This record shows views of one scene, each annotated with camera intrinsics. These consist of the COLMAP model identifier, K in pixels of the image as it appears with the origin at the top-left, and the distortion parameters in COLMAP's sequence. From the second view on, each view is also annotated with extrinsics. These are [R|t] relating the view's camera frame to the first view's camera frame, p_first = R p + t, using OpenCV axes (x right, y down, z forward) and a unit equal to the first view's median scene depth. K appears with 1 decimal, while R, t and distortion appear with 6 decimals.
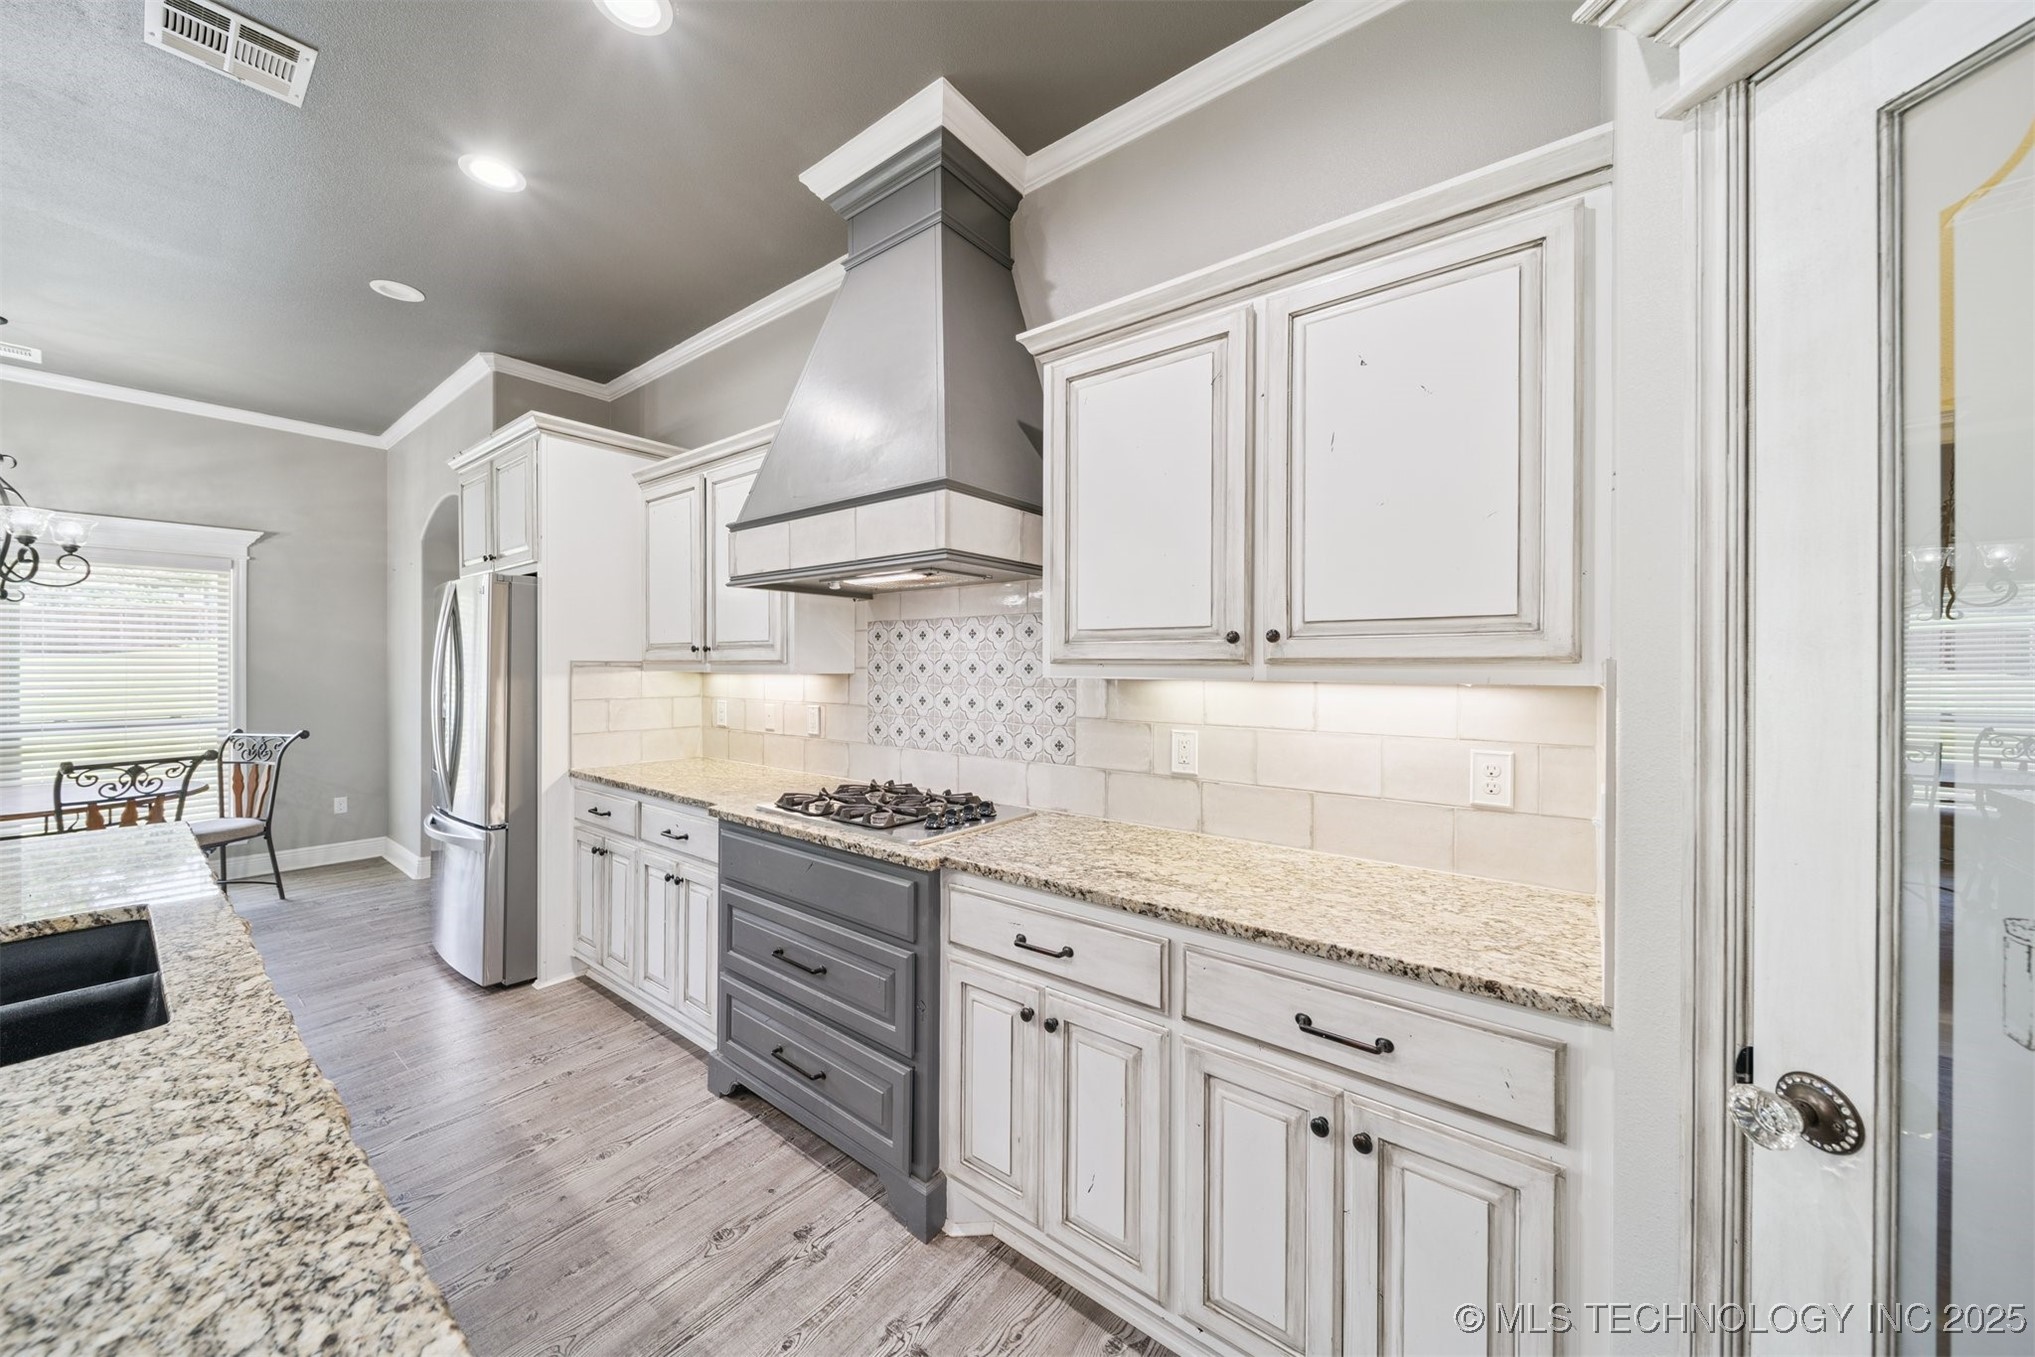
lens RADIAL K [[712.8, 0, 1015.6], [0, 712.8, 667.5], [0, 0, 1]] dist [0.000619, -0.000112]
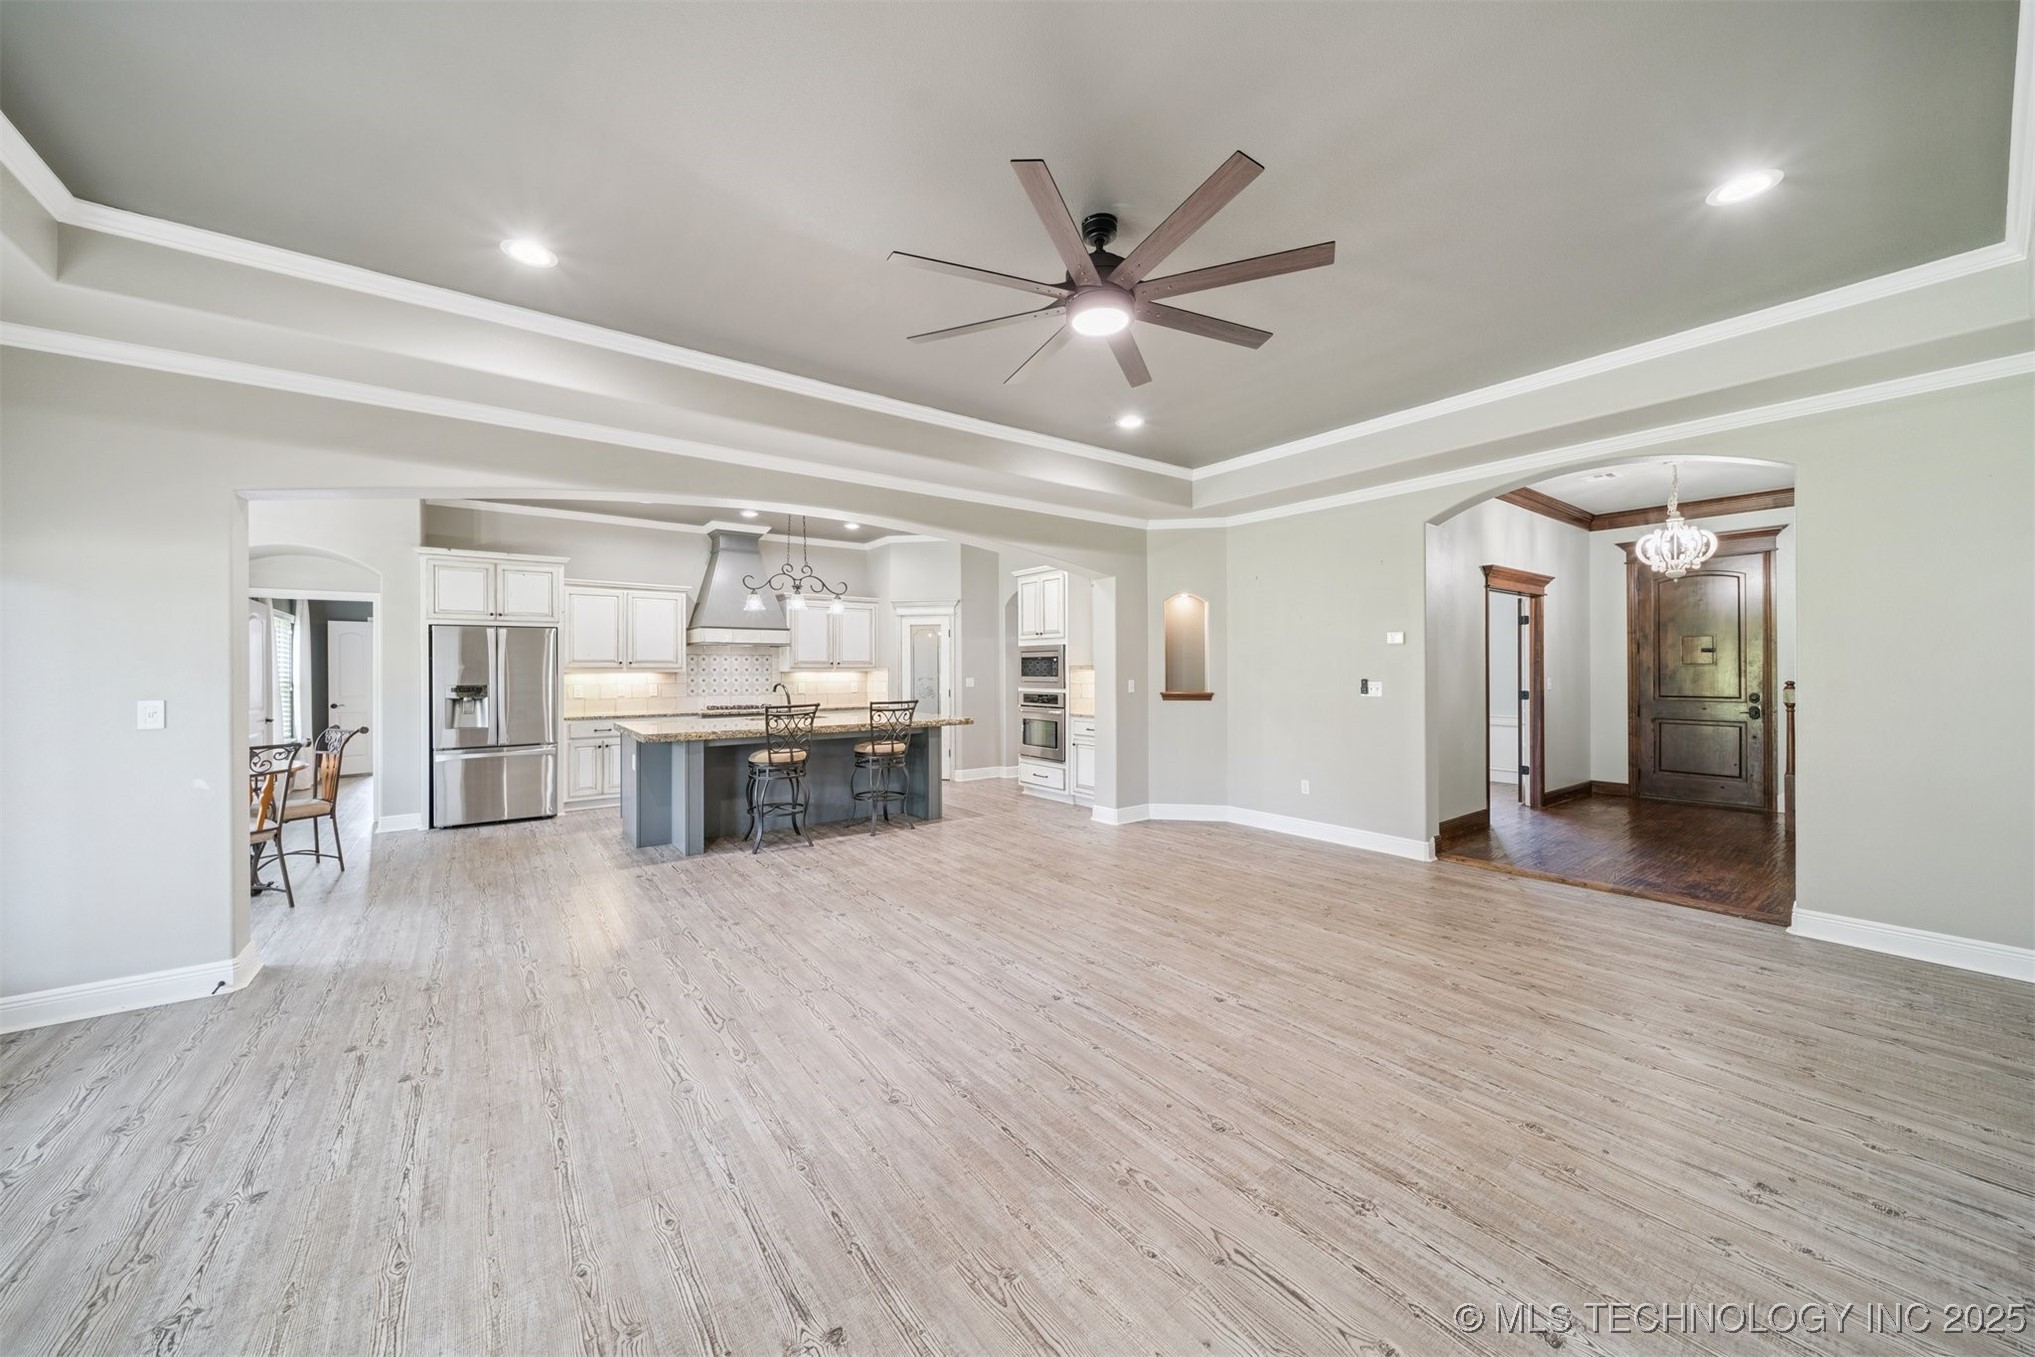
lens RADIAL K [[715.7, 0, 991.9], [0, 715.7, 668.8], [0, 0, 1]] dist [-0.000692, -0.000230]
pose [[0.288203, -0.004285, 0.957560, -3.306967], [0.005766, 0.999980, 0.002739, -0.006215], [-0.957552, 0.004732, 0.288222, -1.268675]]
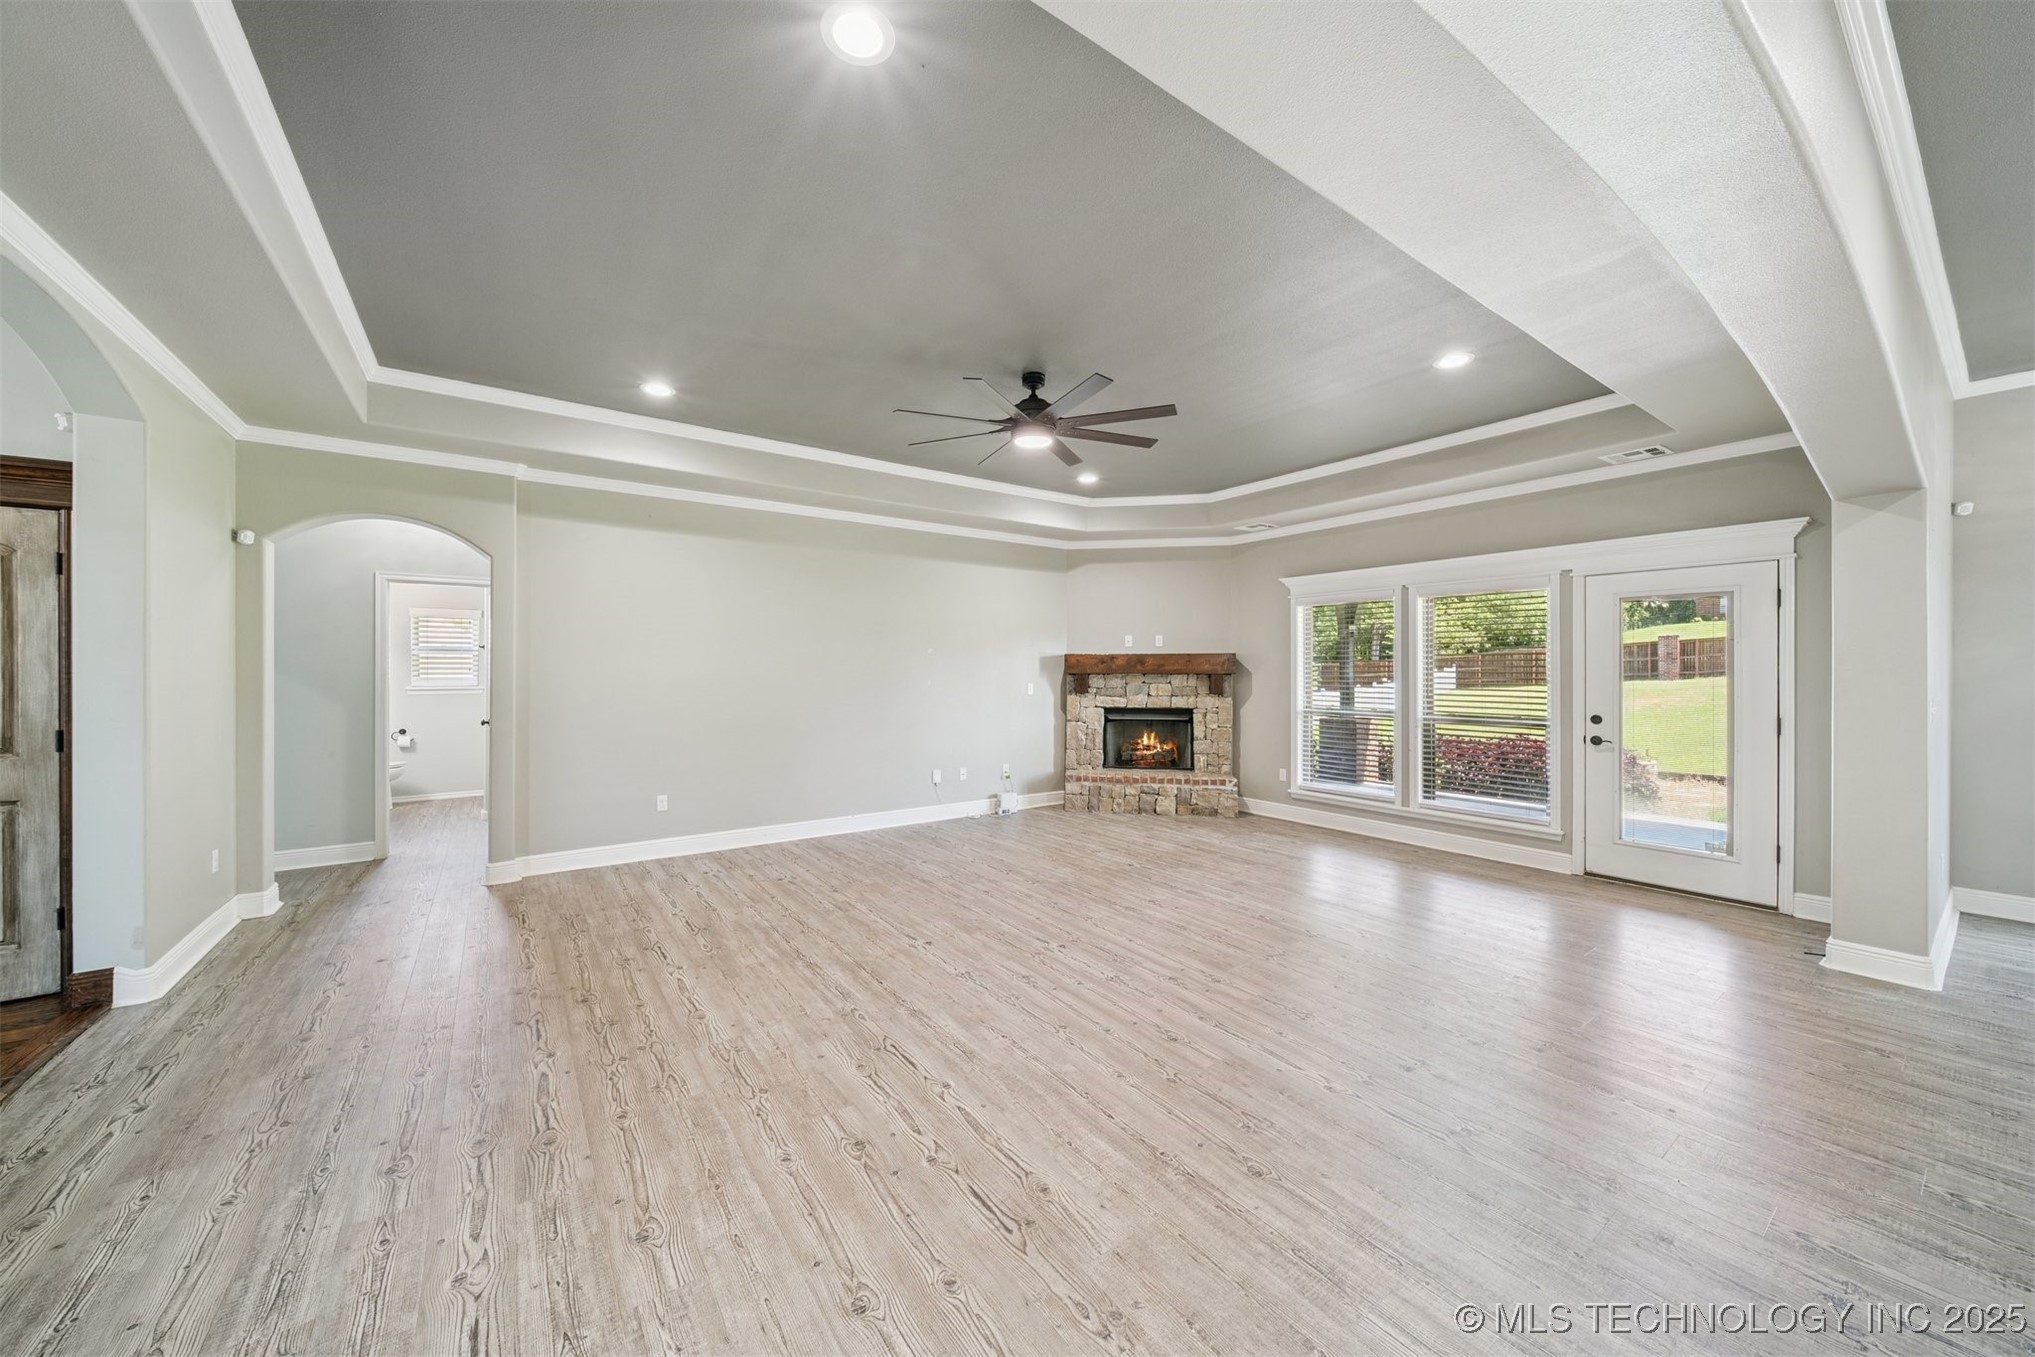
lens RADIAL K [[715.7, 0, 991.9], [0, 715.7, 668.8], [0, 0, 1]] dist [-0.000692, -0.000230]
pose [[-0.309575, -0.005152, -0.950861, -0.419967], [-0.002543, 0.999986, -0.004590, 0.001413], [0.950872, 0.000998, -0.309584, -0.651724]]
